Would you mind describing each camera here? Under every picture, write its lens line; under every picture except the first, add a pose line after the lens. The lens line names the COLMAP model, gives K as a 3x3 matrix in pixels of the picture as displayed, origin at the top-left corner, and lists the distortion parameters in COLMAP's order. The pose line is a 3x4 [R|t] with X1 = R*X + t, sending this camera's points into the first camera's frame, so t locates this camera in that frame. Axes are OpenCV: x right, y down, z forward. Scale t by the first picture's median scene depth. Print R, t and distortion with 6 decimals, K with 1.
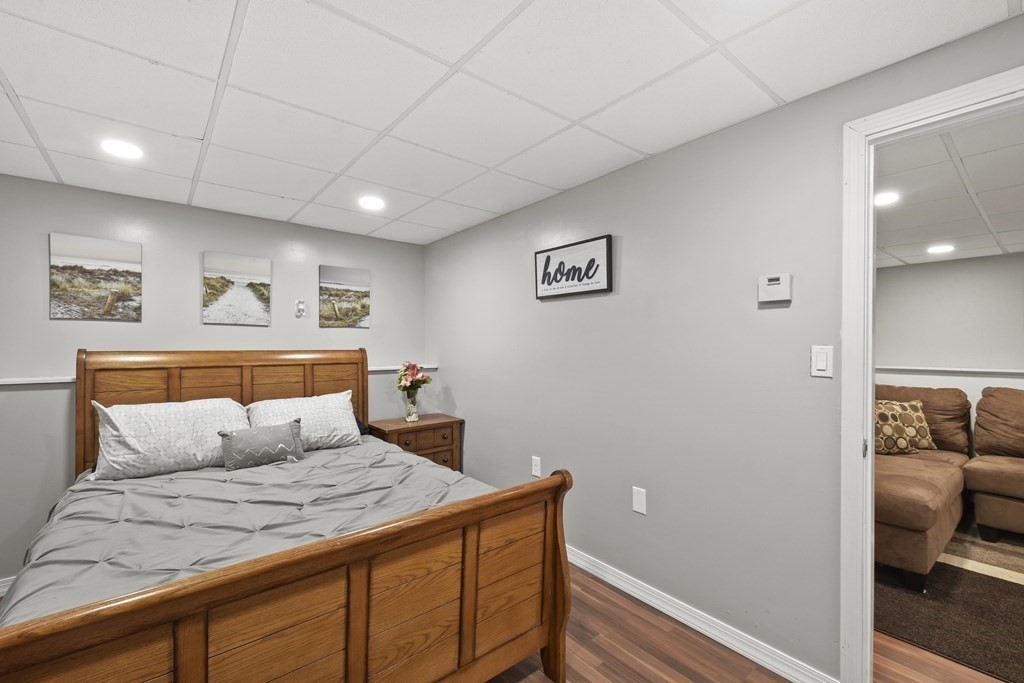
lens RADIAL K [[454.6, 0, 508.3], [0, 454.6, 346.1], [0, 0, 1]] dist [0.010703, -0.001385]
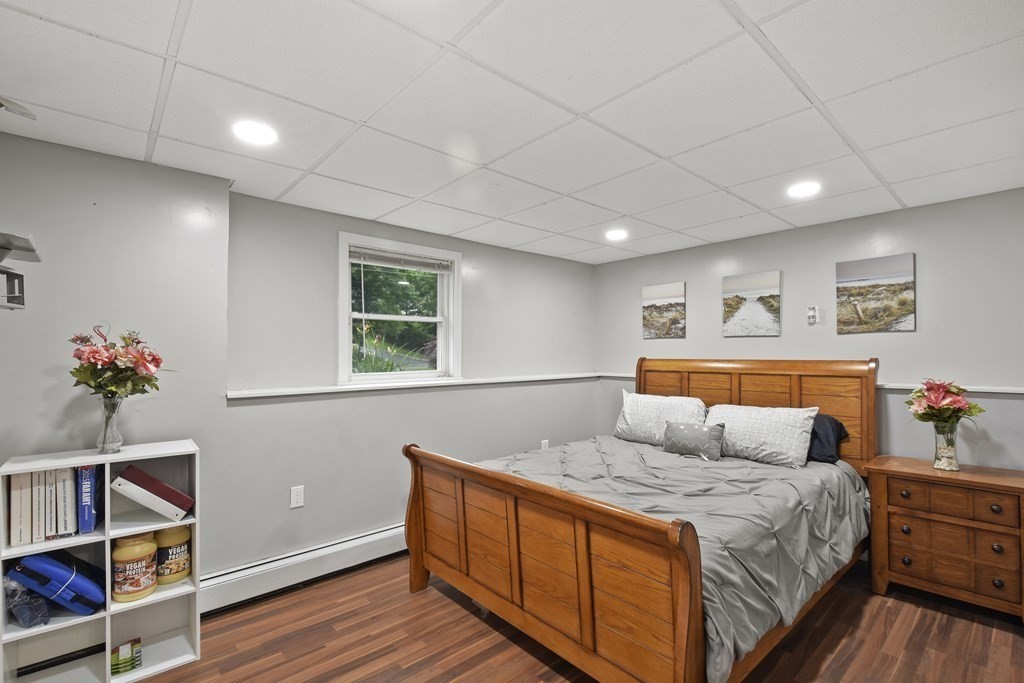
lens RADIAL K [[454.6, 0, 507.9], [0, 454.6, 347.0], [0, 0, 1]] dist [0.010703, -0.001385]
pose [[0.010840, -0.015154, -0.999826, 0.540913], [0.003097, 0.999881, -0.015121, -0.006053], [0.999936, -0.002932, 0.010886, 0.424644]]
